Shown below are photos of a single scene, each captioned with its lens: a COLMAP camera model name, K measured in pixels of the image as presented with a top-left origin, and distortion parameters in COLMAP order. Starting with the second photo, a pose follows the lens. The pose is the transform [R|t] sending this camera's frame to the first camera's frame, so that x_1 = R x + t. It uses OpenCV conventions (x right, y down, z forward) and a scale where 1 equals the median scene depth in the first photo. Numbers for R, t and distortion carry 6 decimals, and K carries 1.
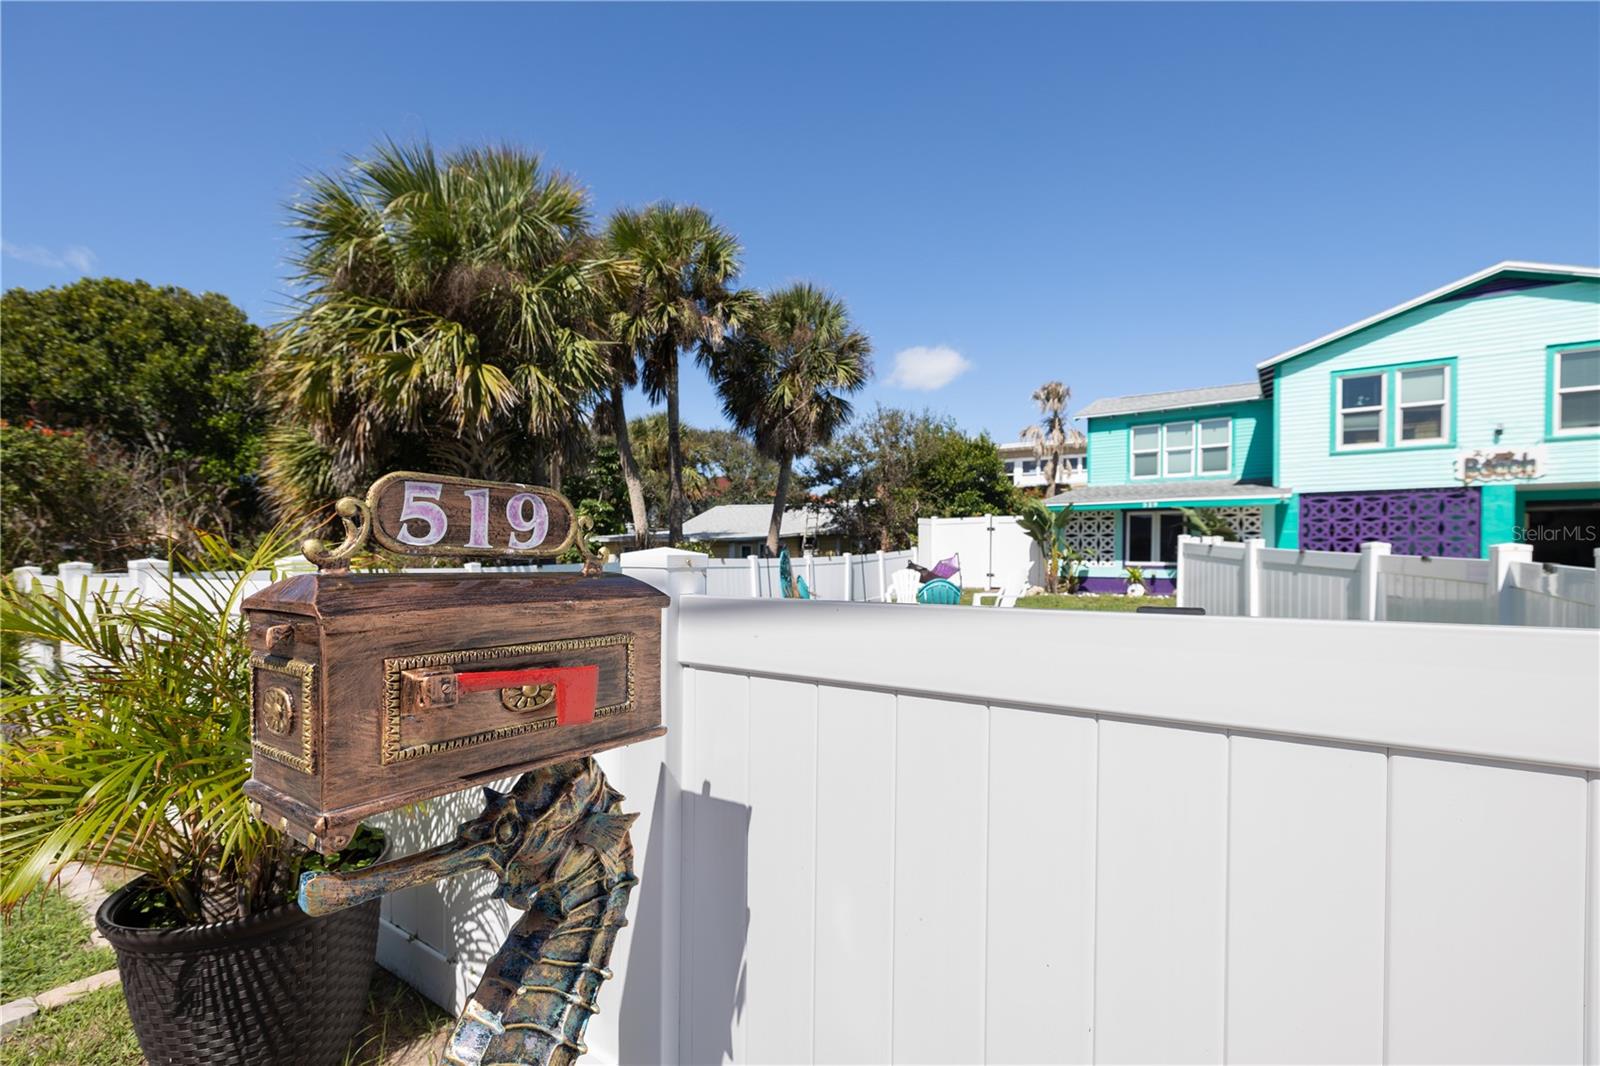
lens RADIAL K [[693.9, 0, 811.7], [0, 693.9, 567.5], [0, 0, 1]] dist [0.004985, -0.000904]
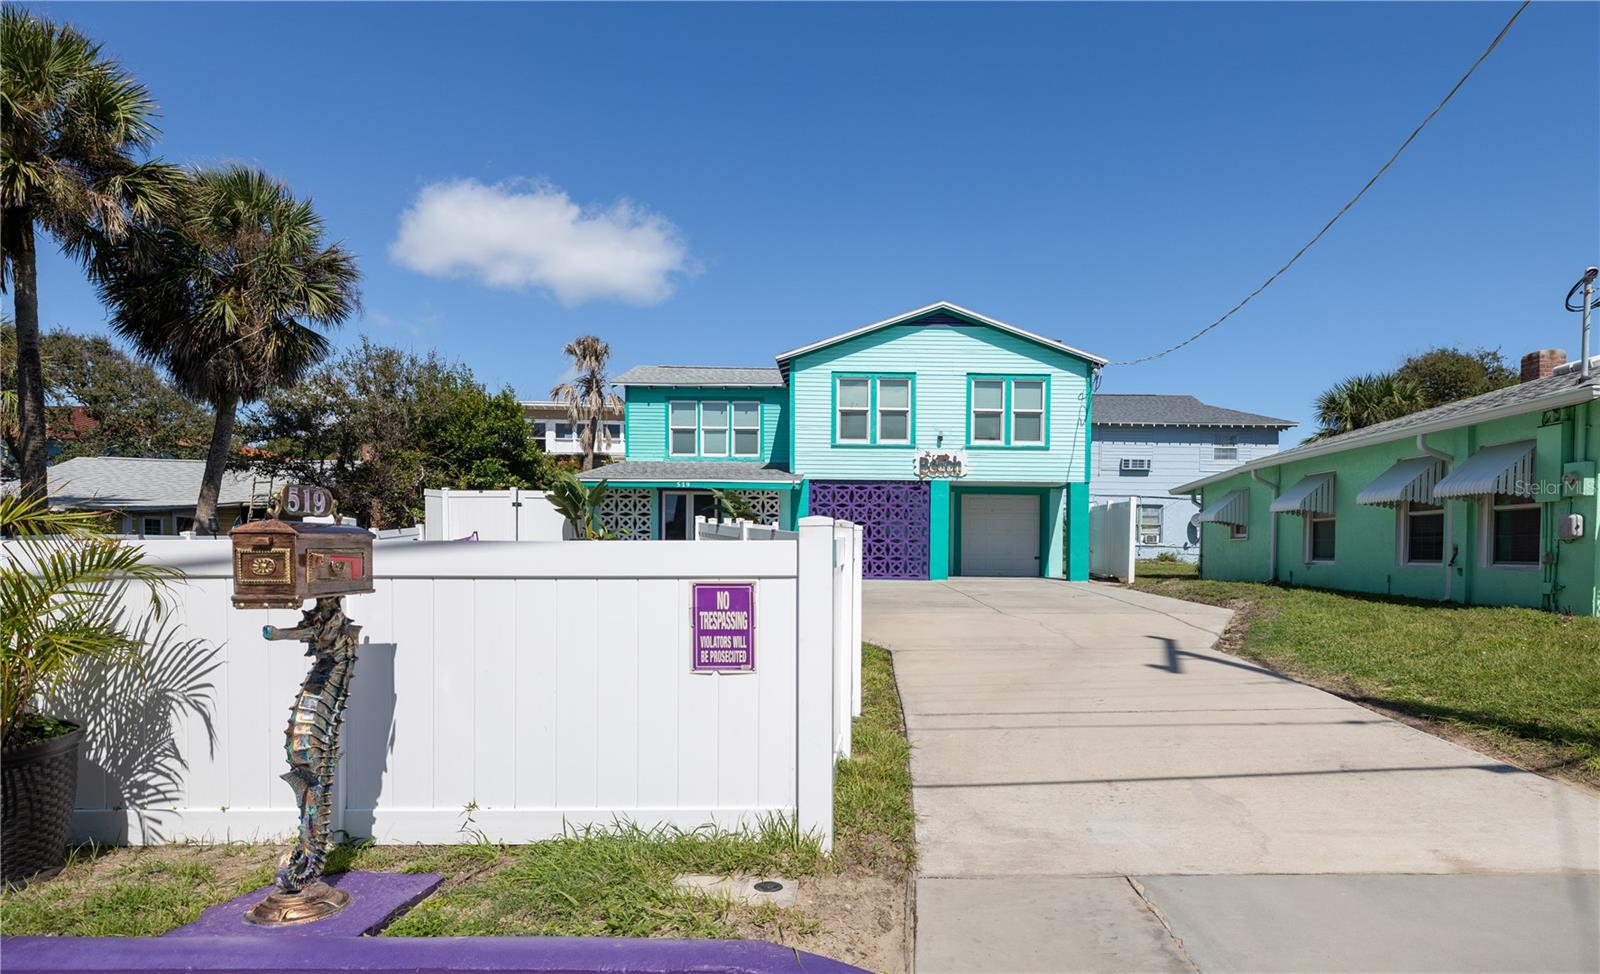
lens RADIAL K [[871.1, 0, 850.4], [0, 871.1, 559.5], [0, 0, 1]] dist [-0.002087, 0.000755]
pose [[0.815367, -0.009187, 0.578872, -0.034498], [0.005263, 0.999950, 0.008457, 0.006287], [-0.578921, -0.003849, 0.815375, -0.136446]]
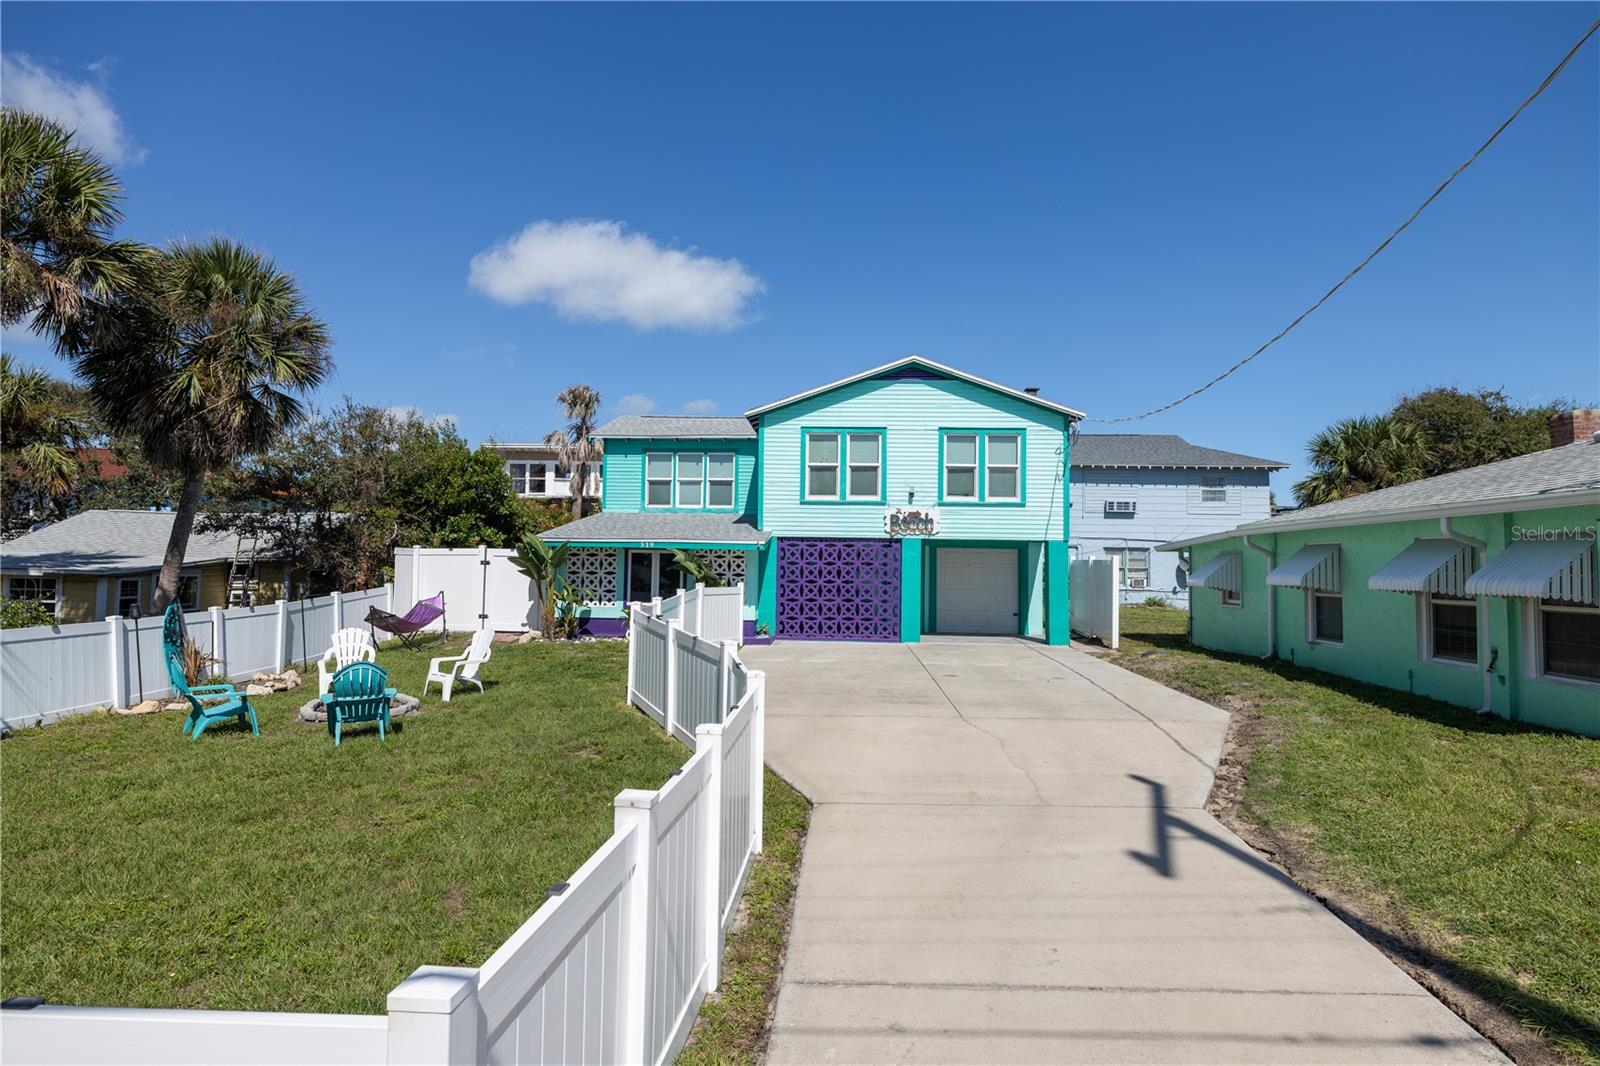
lens RADIAL K [[824.6, 0, 793.6], [0, 824.6, 529.6], [0, 0, 1]] dist [-0.005606, 0.002084]
pose [[0.851881, 0.025310, 0.523123, 0.052901], [0.001806, 0.998684, -0.051259, -0.047901], [-0.523732, 0.044611, 0.850714, -0.082795]]
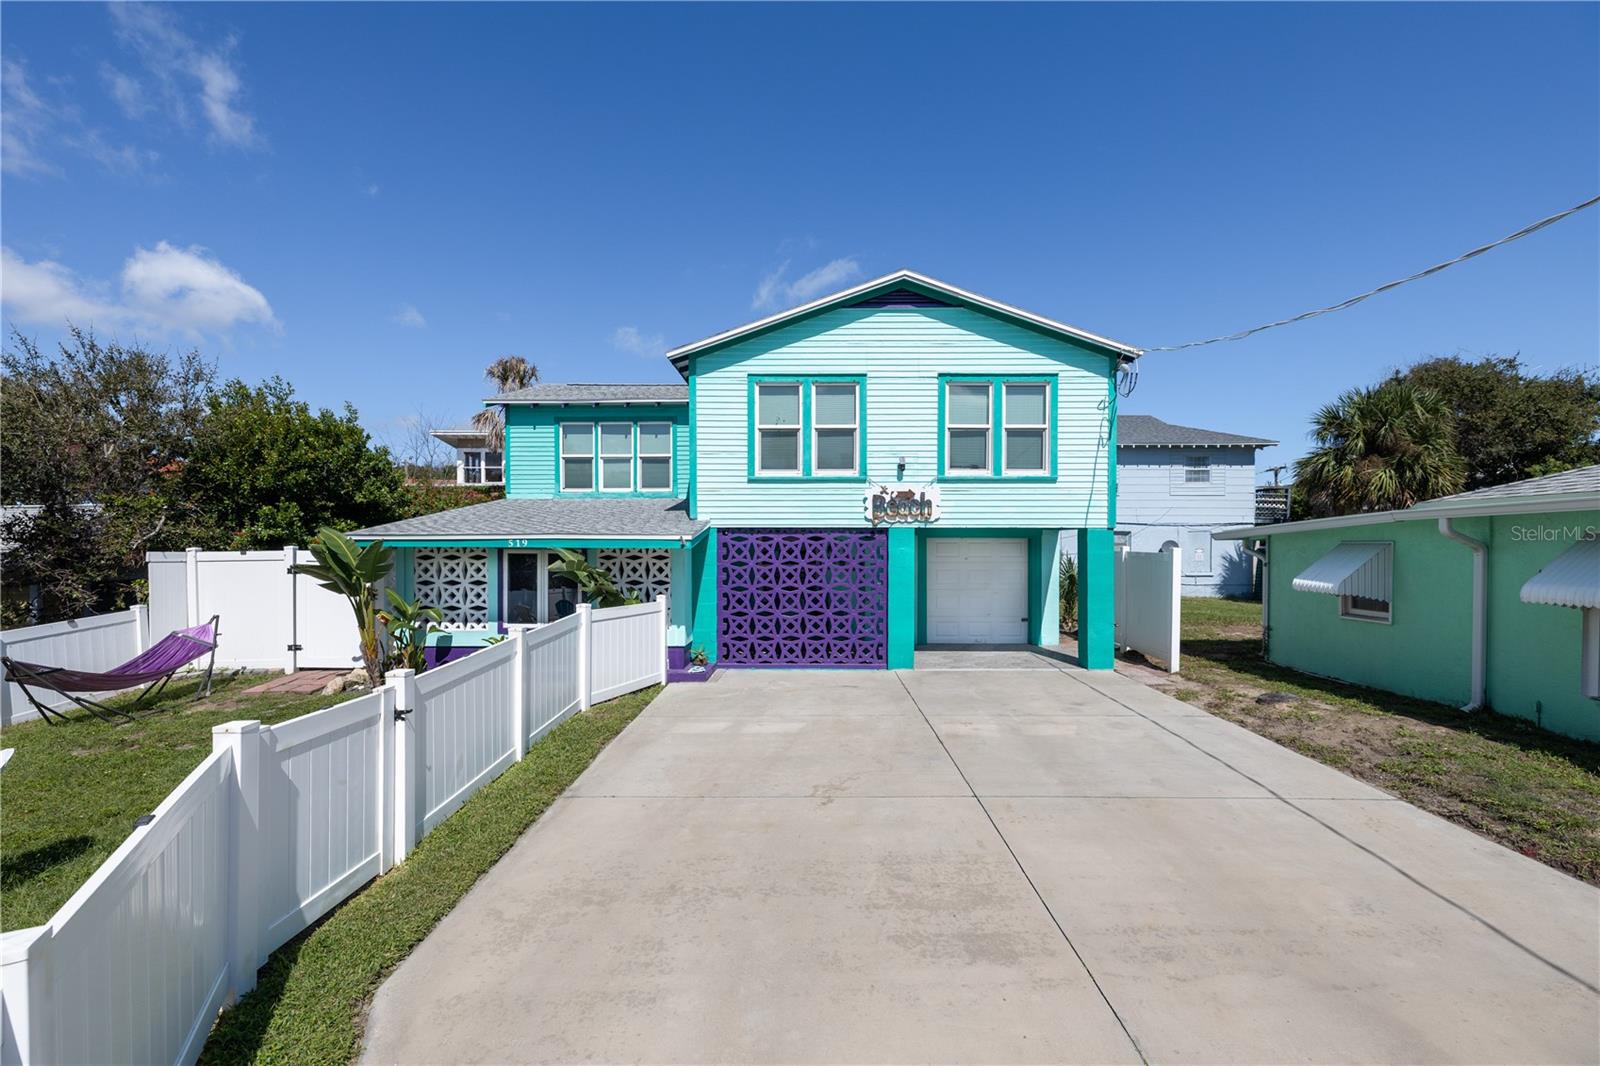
lens RADIAL K [[693.9, 0, 814.2], [0, 693.9, 567.0], [0, 0, 1]] dist [0.004985, -0.000904]
pose [[0.818096, -0.026957, 0.574450, 0.309793], [0.017630, 0.999607, 0.021800, -0.070883], [-0.574811, -0.007707, 0.818250, 0.275108]]
